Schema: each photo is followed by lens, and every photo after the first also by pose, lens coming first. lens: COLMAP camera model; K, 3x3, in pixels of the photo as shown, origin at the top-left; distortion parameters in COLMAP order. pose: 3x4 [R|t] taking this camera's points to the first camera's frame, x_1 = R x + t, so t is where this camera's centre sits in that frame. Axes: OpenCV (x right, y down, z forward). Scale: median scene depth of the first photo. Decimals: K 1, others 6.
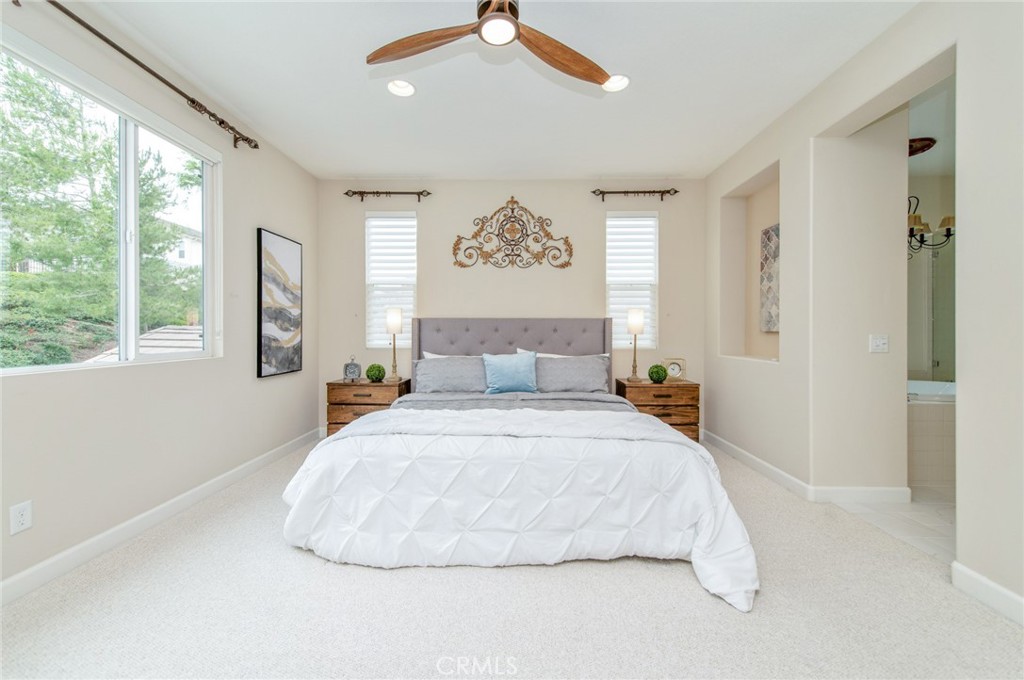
lens RADIAL K [[401.0, 0, 505.7], [0, 401.0, 332.1], [0, 0, 1]] dist [0.014974, -0.003591]
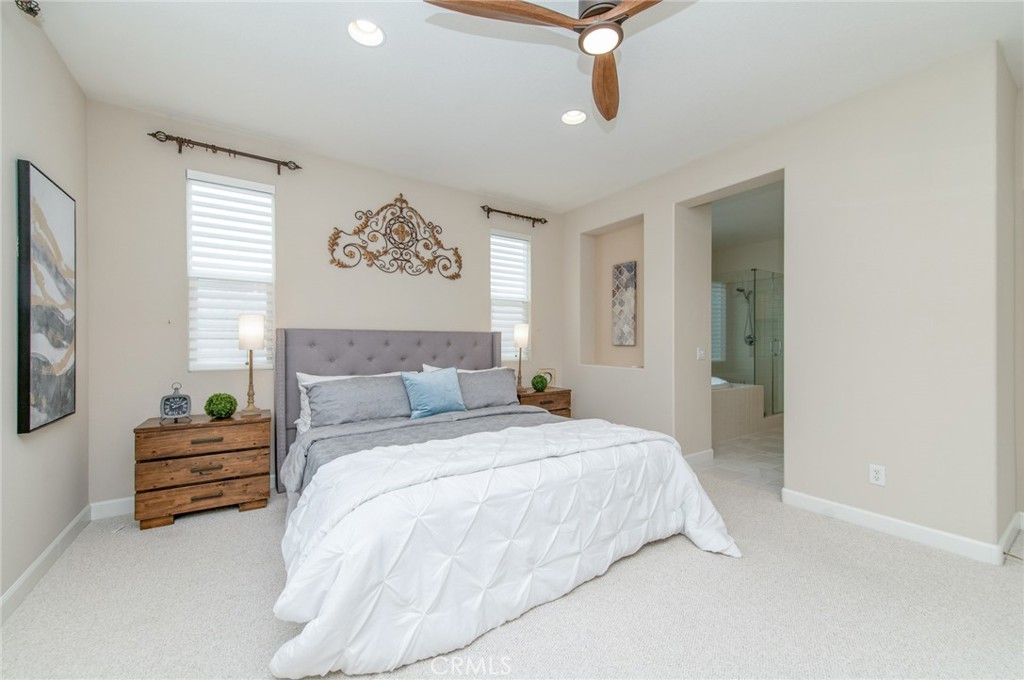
lens RADIAL K [[401.0, 0, 509.8], [0, 401.0, 343.9], [0, 0, 1]] dist [0.014974, -0.003591]
pose [[0.818147, -0.002621, 0.575004, -0.331084], [0.001308, 0.999996, 0.002697, -0.007833], [-0.575008, -0.001454, 0.818146, 0.143574]]
